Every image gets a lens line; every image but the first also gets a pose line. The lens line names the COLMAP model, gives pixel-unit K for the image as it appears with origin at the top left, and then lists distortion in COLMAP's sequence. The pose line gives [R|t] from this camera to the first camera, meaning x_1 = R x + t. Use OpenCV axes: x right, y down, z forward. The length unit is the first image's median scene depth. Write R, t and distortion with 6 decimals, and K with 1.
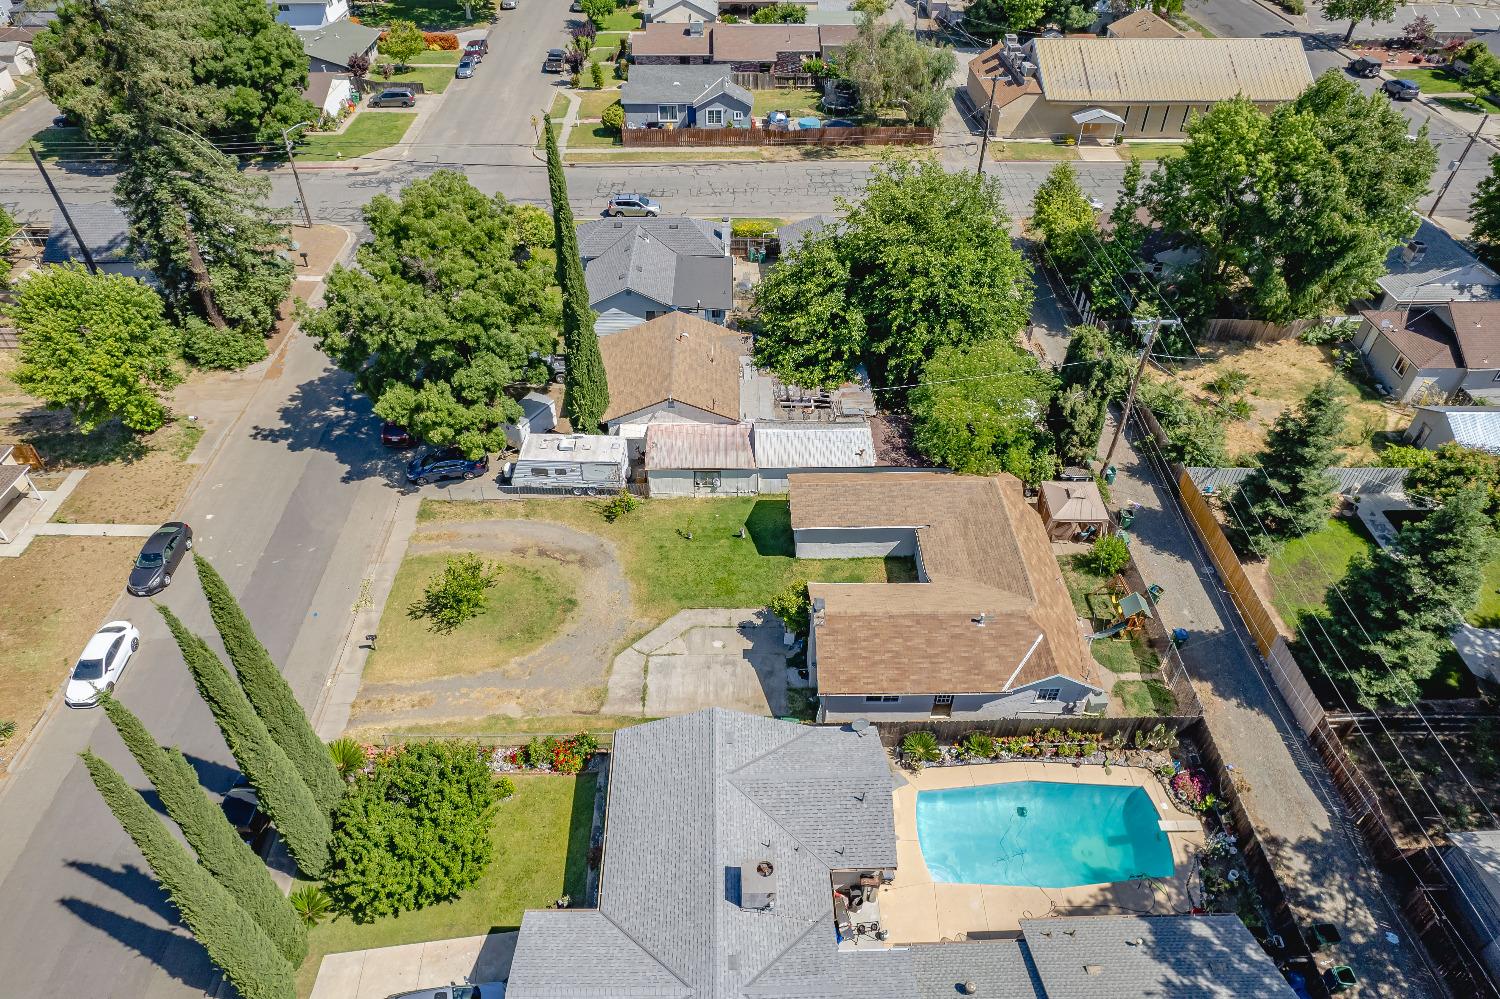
lens RADIAL K [[962.0, 0, 741.4], [0, 962.0, 503.5], [0, 0, 1]] dist [-0.072586, 0.062181]
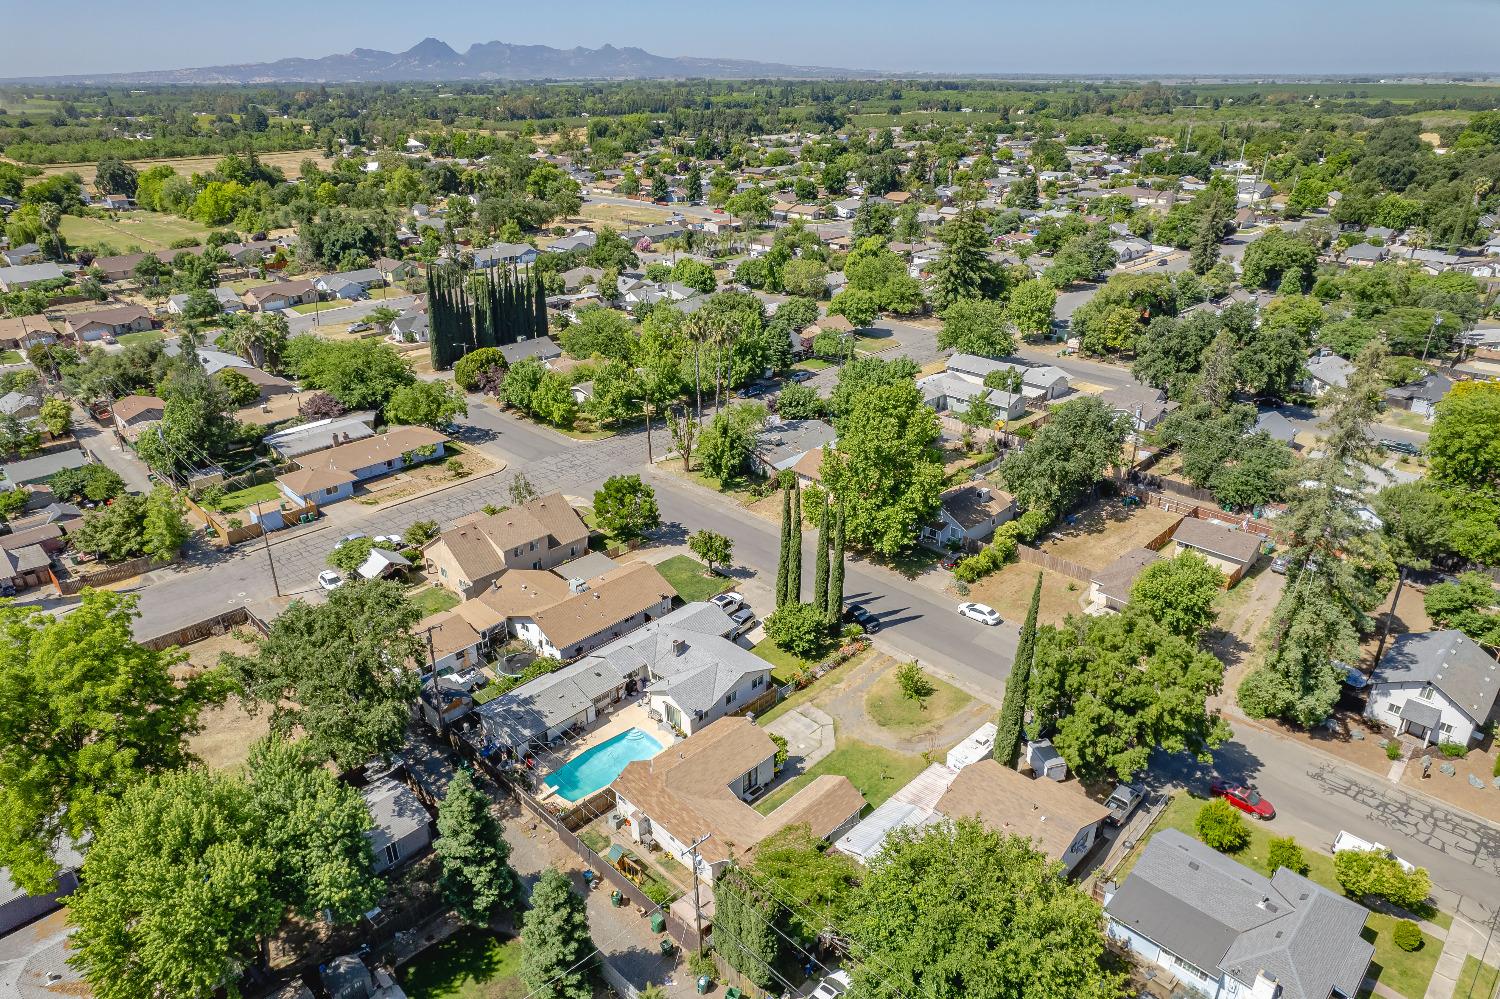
lens RADIAL K [[962.0, 0, 738.9], [0, 962.0, 497.1], [0, 0, 1]] dist [-0.072586, 0.062181]
pose [[-0.719985, 0.286406, -0.632134, 0.910812], [-0.456715, 0.490277, 0.742320, -1.167069], [0.522526, 0.823165, -0.222186, 0.829012]]
